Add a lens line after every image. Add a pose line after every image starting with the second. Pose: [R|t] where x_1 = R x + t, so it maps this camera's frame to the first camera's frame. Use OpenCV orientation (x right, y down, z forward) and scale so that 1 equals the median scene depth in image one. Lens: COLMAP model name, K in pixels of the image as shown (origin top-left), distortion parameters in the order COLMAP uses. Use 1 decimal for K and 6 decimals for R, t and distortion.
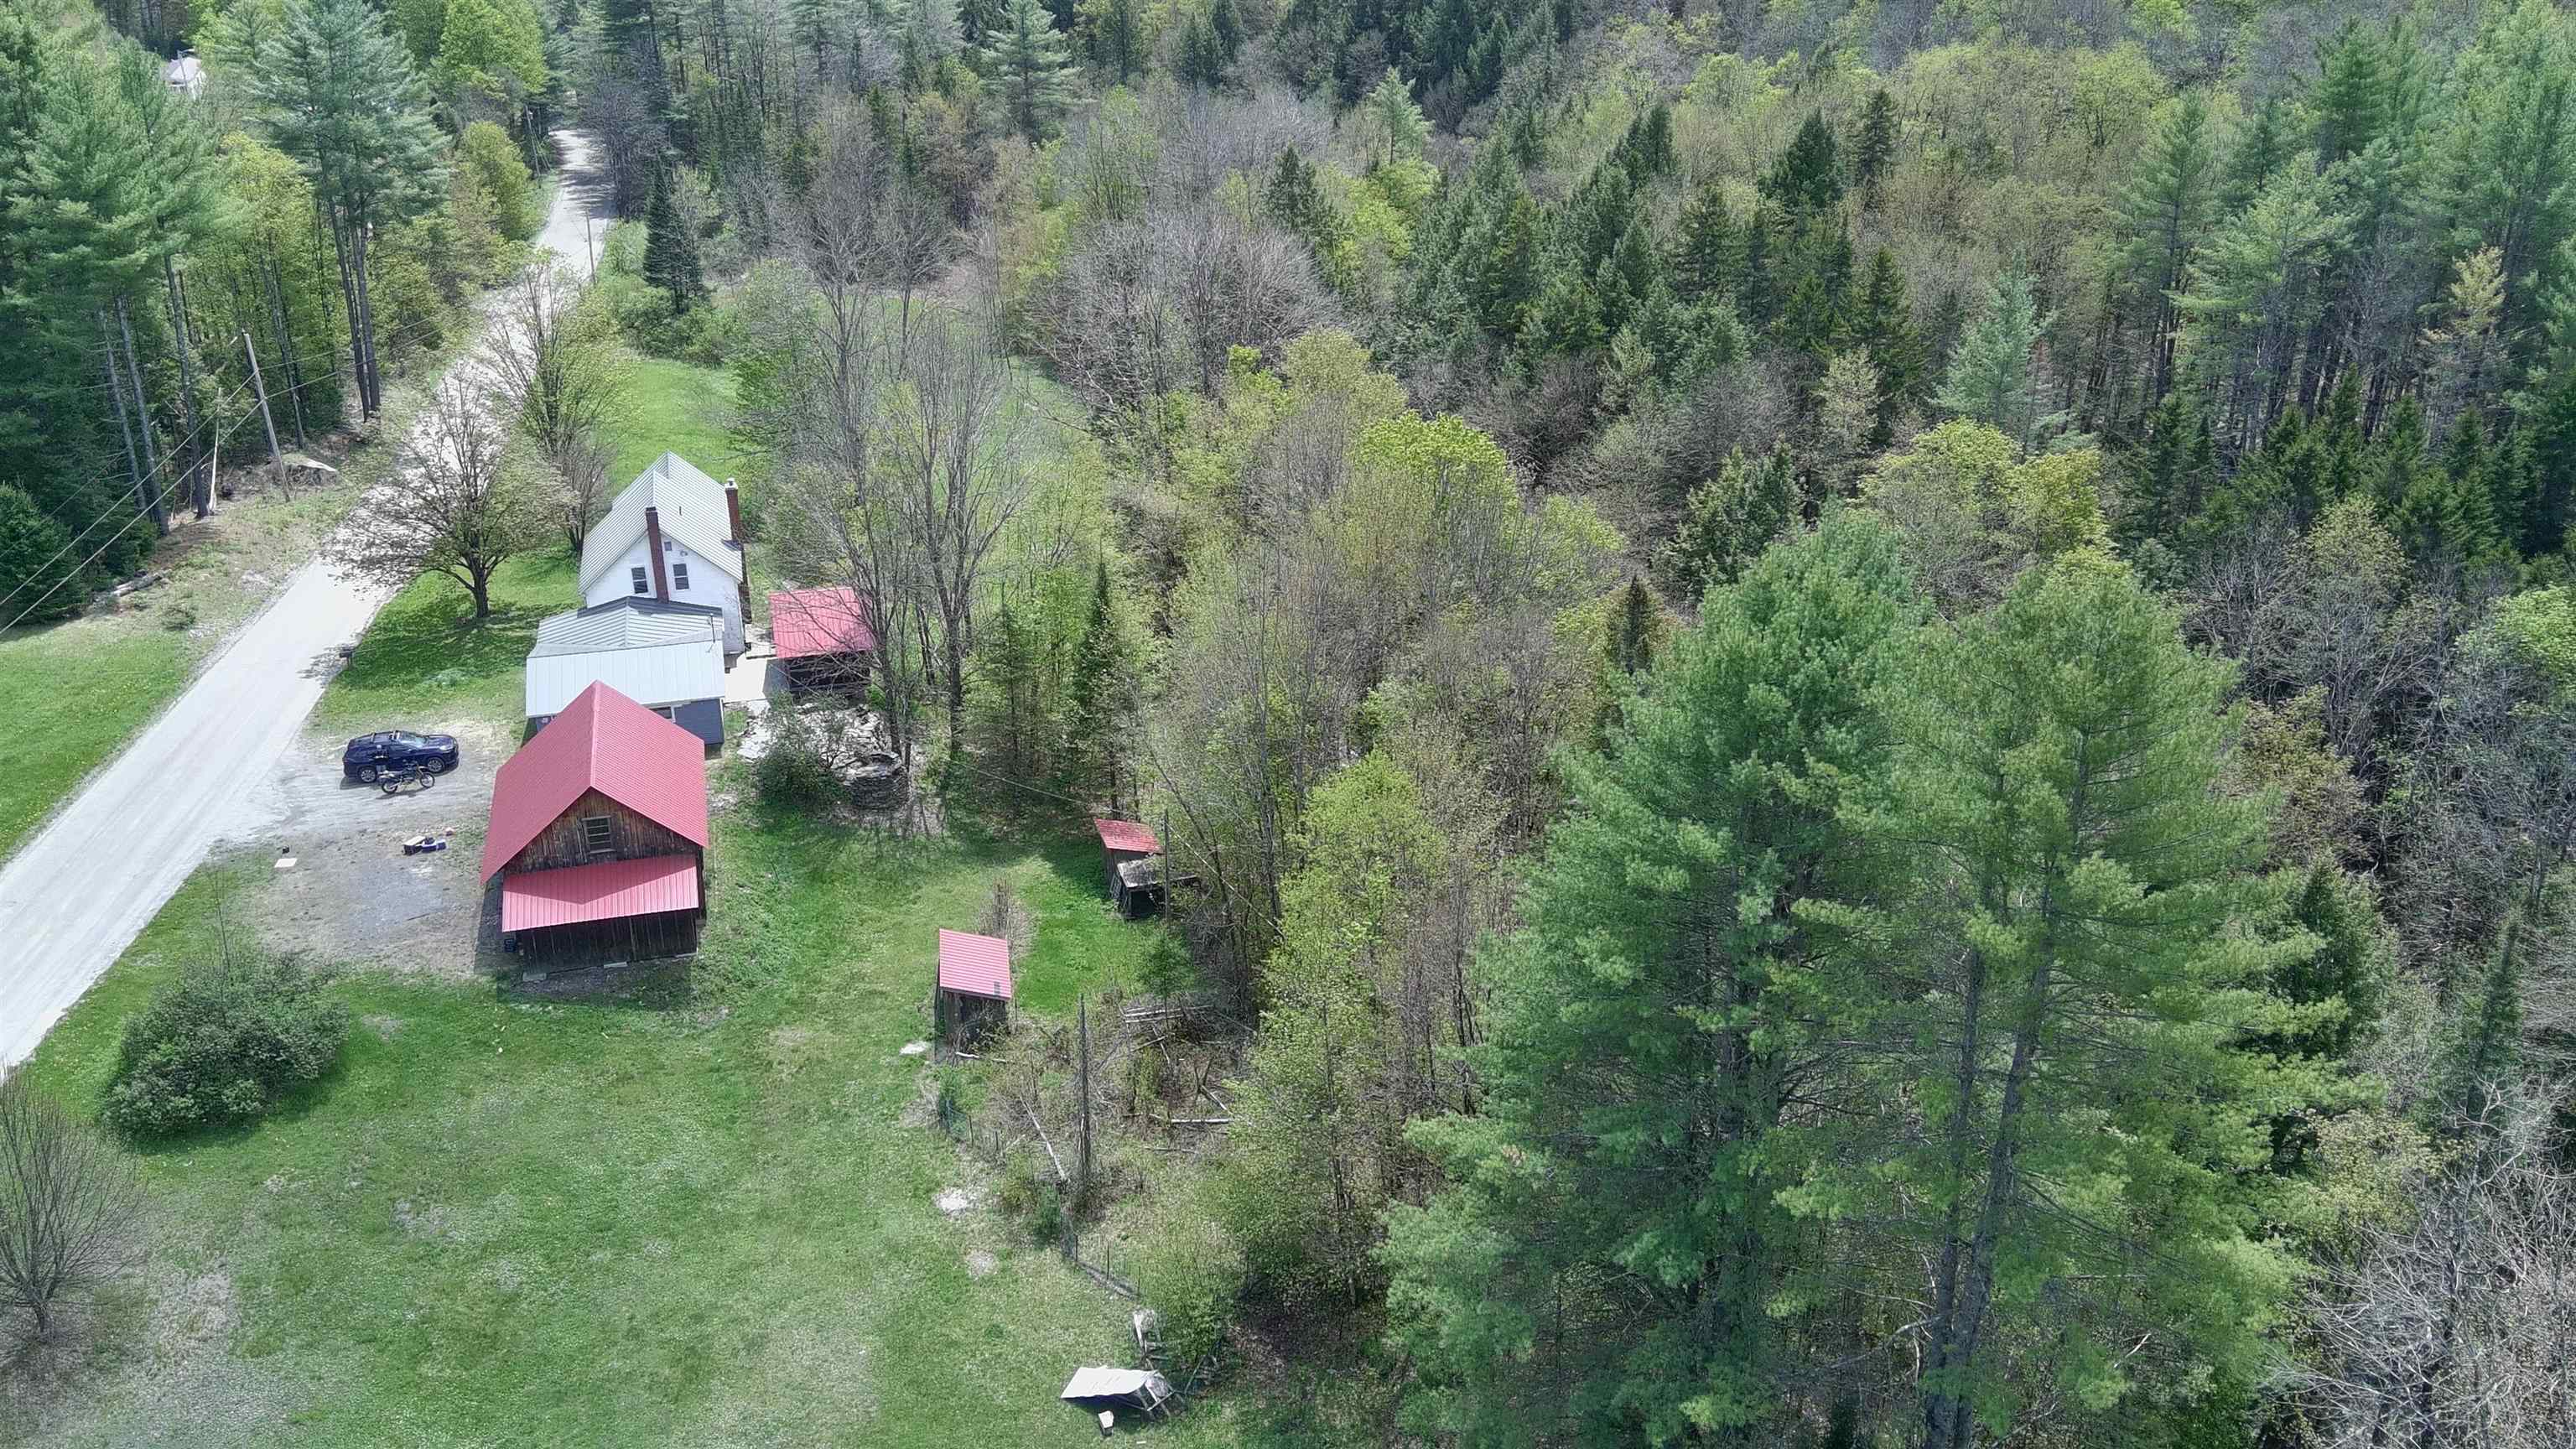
lens RADIAL K [[2092.1, 0, 1285.9], [0, 2092.1, 696.1], [0, 0, 1]] dist [0.107239, -0.189201]
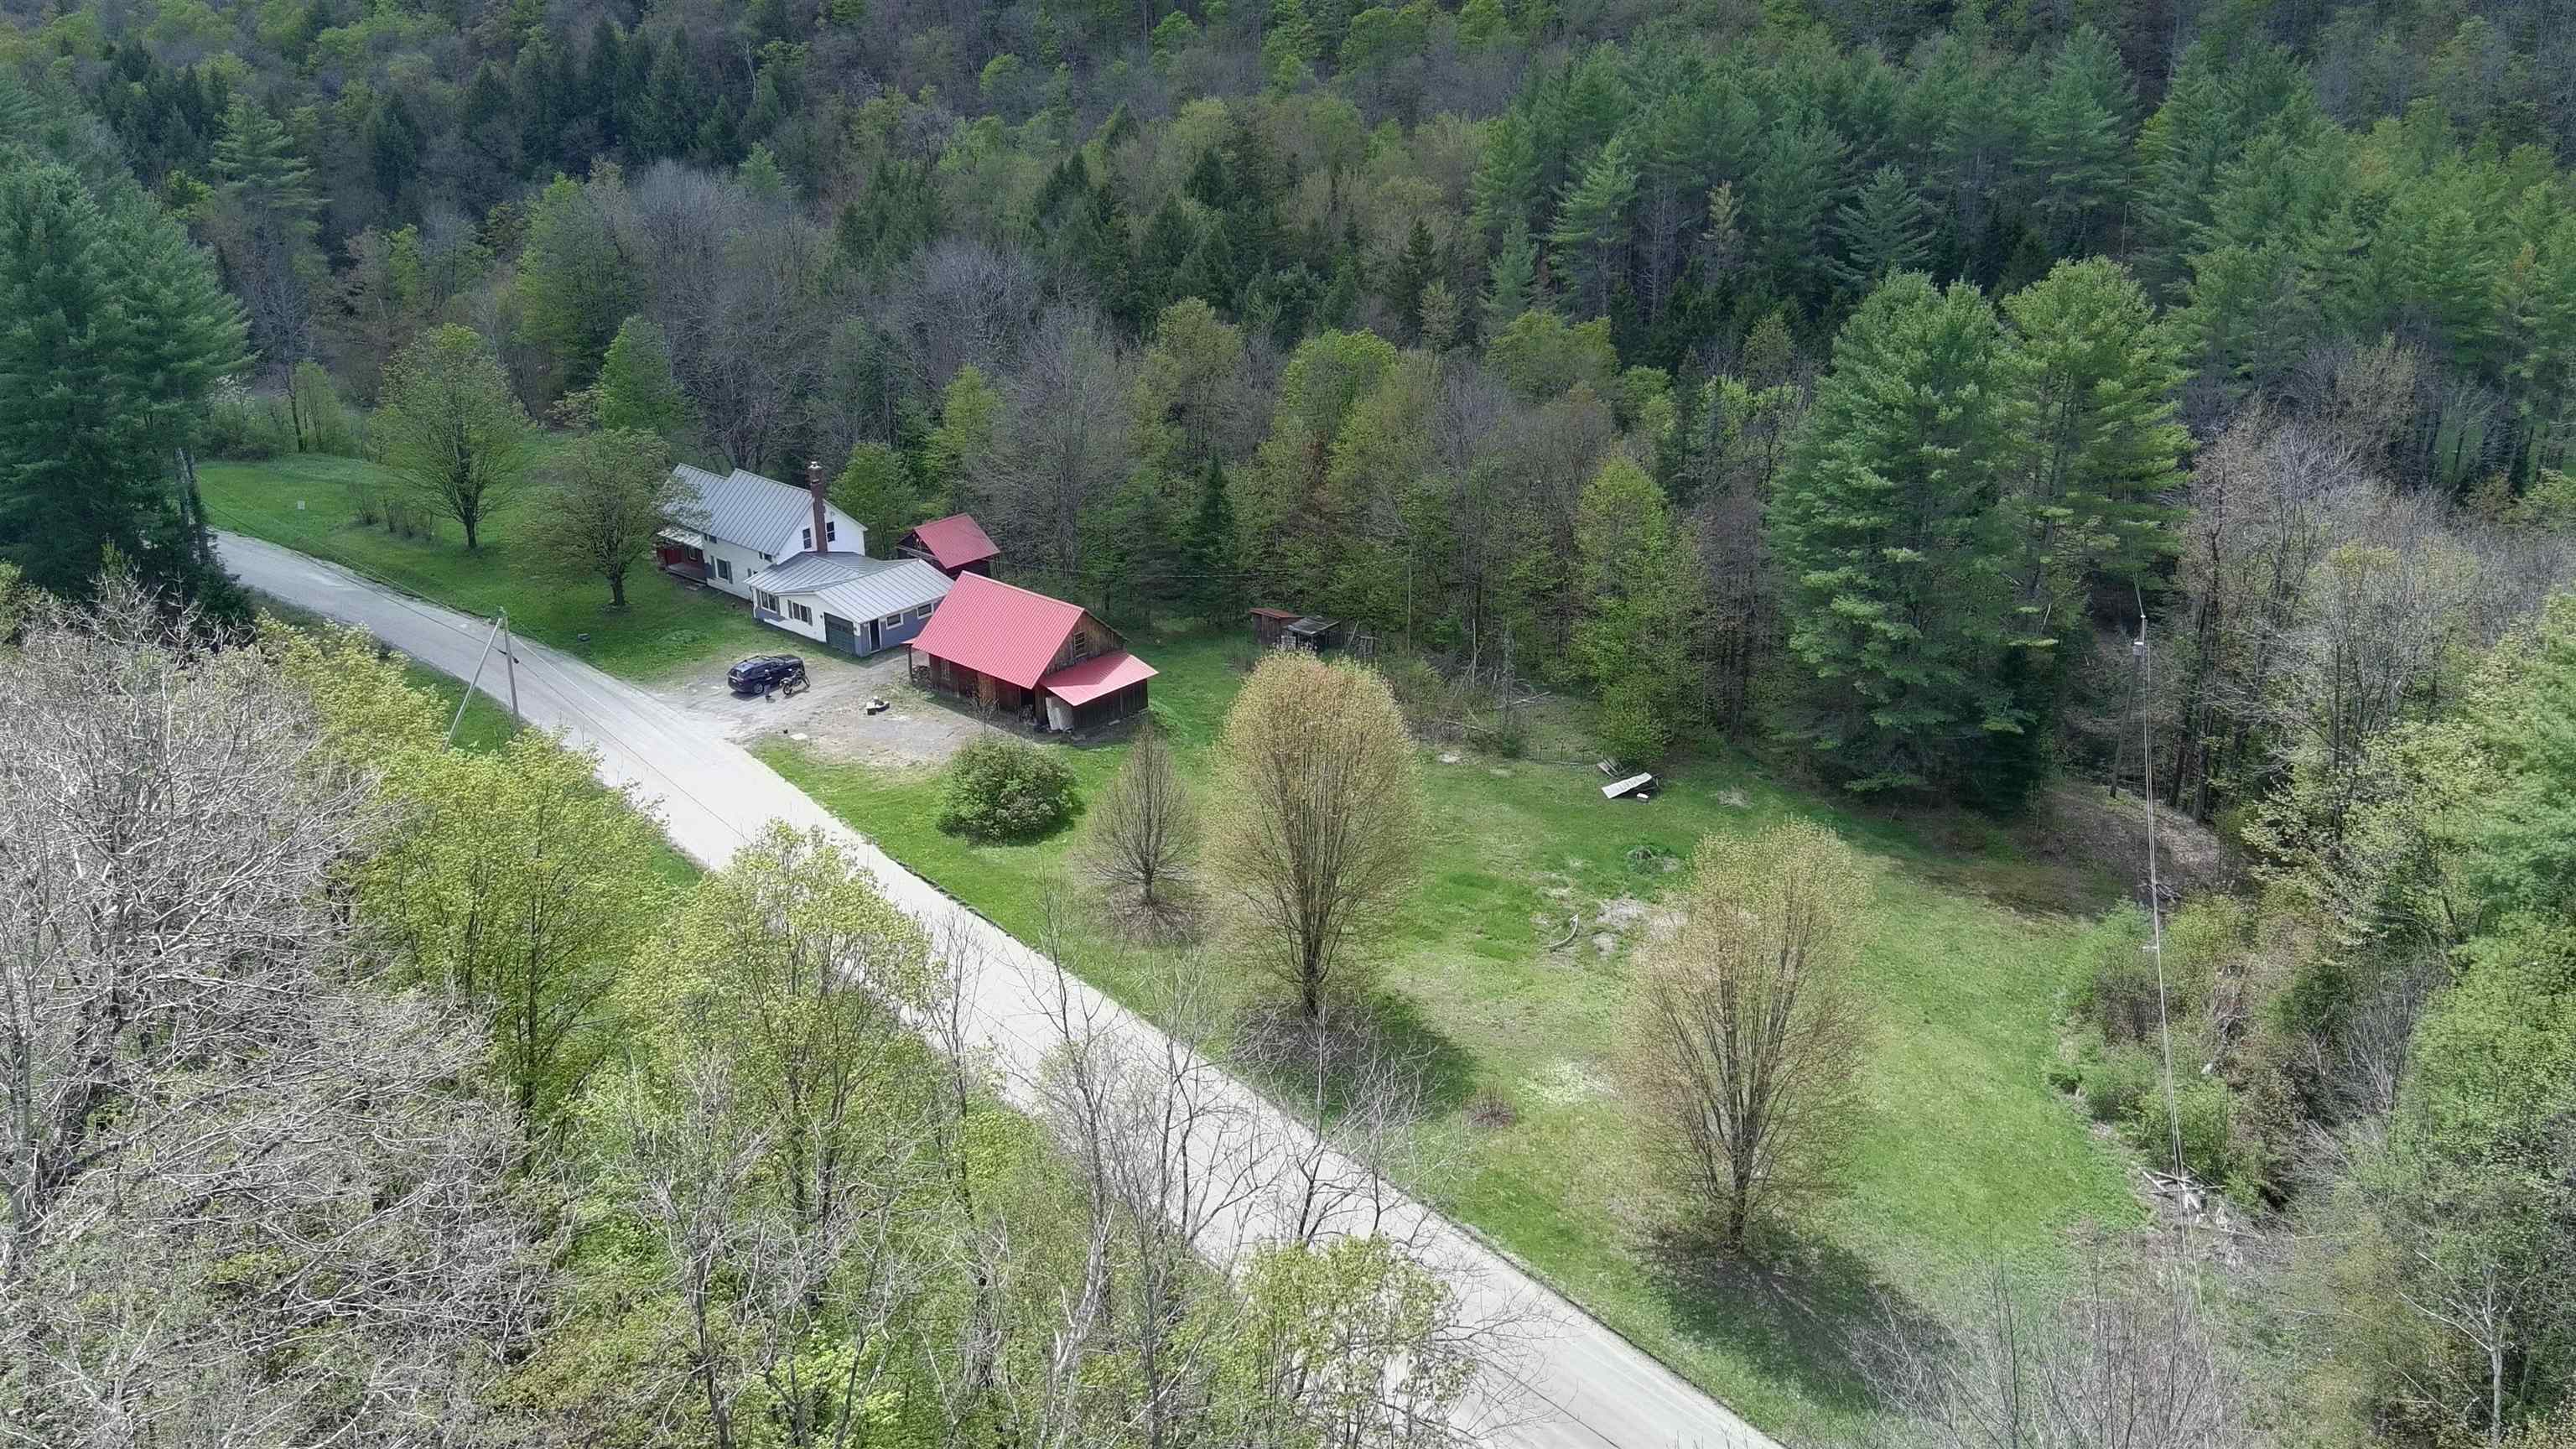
lens RADIAL K [[2092.1, 0, 1285.9], [0, 2092.1, 696.1], [0, 0, 1]] dist [0.107239, -0.189201]
pose [[0.824918, -0.209997, 0.524797, -0.702021], [0.222673, 0.974082, 0.039763, 0.051927], [-0.519545, 0.084057, 0.850298, -0.261001]]
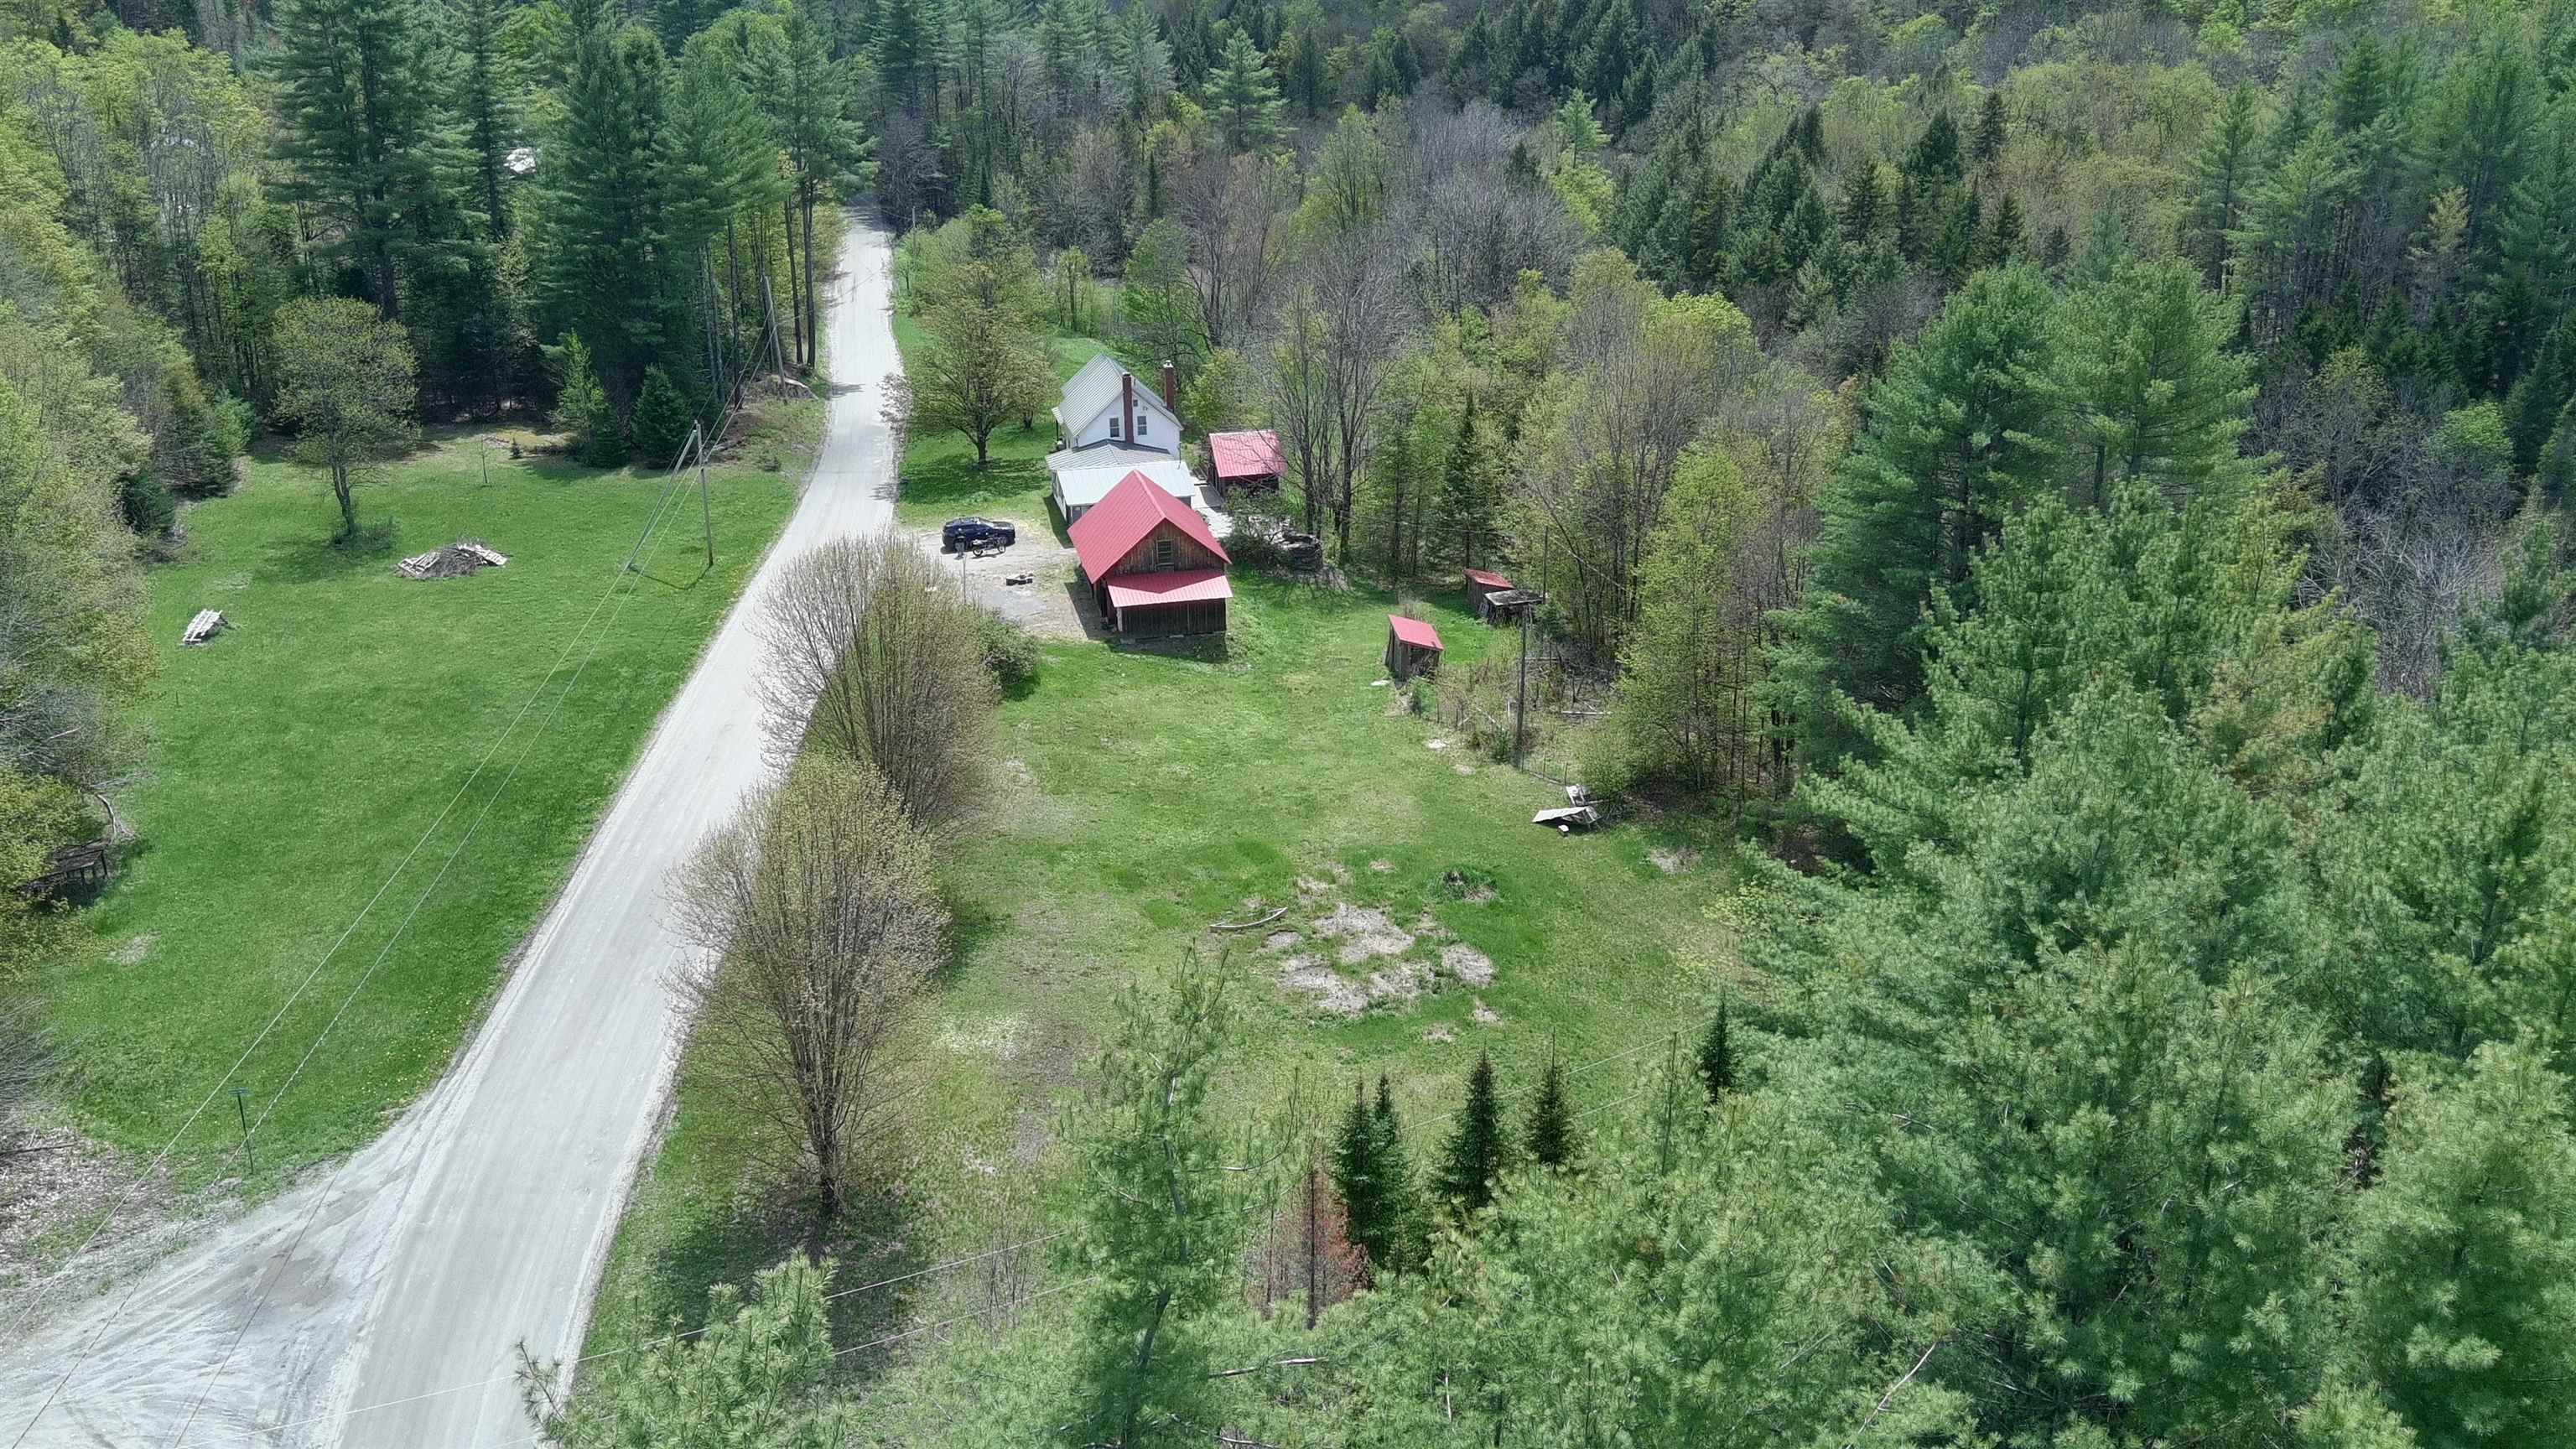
lens RADIAL K [[2092.1, 0, 1285.9], [0, 2092.1, 696.1], [0, 0, 1]] dist [0.107239, -0.189201]
pose [[0.999435, 0.004130, -0.033358, -0.129945], [-0.005070, 0.999592, -0.028122, 0.147135], [0.033228, 0.028276, 0.999048, -0.353499]]
